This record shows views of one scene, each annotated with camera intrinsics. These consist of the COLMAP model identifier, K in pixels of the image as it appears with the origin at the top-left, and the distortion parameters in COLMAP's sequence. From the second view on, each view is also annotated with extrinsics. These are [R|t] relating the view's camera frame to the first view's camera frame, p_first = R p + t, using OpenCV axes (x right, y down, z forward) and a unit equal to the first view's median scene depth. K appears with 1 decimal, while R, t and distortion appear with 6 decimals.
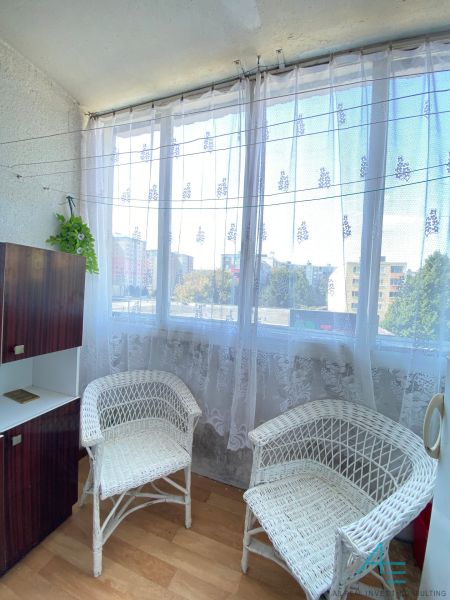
lens RADIAL K [[245.8, 0, 224.7], [0, 245.8, 297.5], [0, 0, 1]] dist [0.024877, -0.021372]
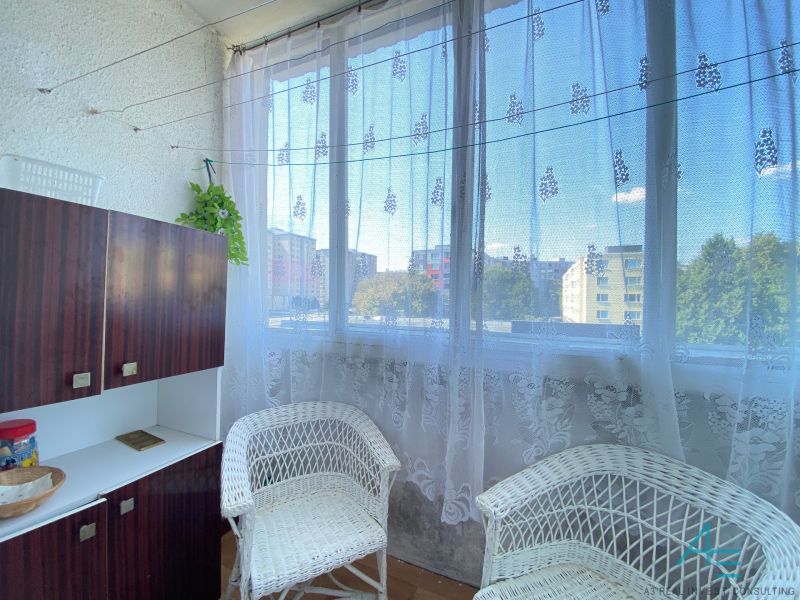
lens RADIAL K [[327.7, 0, 398.2], [0, 327.7, 298.3], [0, 0, 1]] dist [0.024877, -0.021372]
pose [[0.997485, -0.030387, -0.064028, -0.030742], [0.028306, 0.999049, -0.033162, 0.052418], [0.064975, 0.031266, 0.997397, 0.112450]]
